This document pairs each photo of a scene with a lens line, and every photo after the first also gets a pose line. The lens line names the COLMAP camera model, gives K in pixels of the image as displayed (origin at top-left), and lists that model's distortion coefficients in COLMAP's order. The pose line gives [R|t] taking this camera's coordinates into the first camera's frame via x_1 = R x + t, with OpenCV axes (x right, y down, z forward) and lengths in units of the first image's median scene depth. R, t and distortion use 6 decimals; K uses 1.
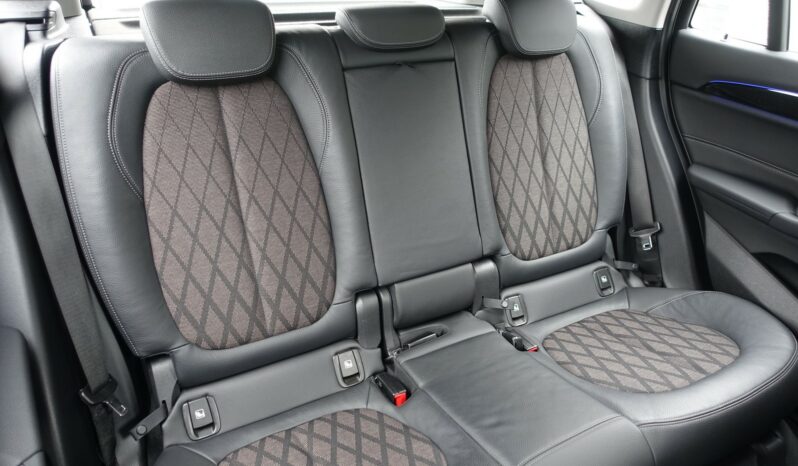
lens RADIAL K [[549.3, 0, 399.0], [0, 549.3, 233.0], [0, 0, 1]] dist [-0.004075, -0.000213]
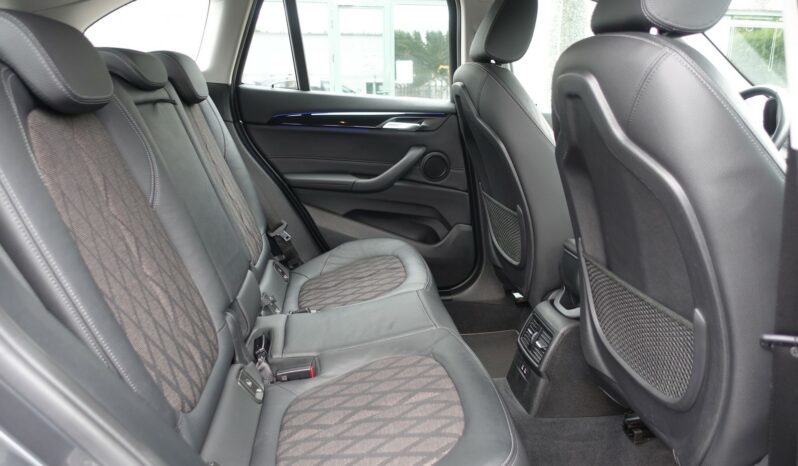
lens RADIAL K [[549.3, 0, 399.0], [0, 549.3, 233.0], [0, 0, 1]] dist [-0.004075, -0.000213]
pose [[0.366784, -0.255844, 0.894434, -0.669828], [0.439774, 0.894917, 0.075642, 0.033449], [-0.819798, 0.365604, 0.440755, 0.199429]]
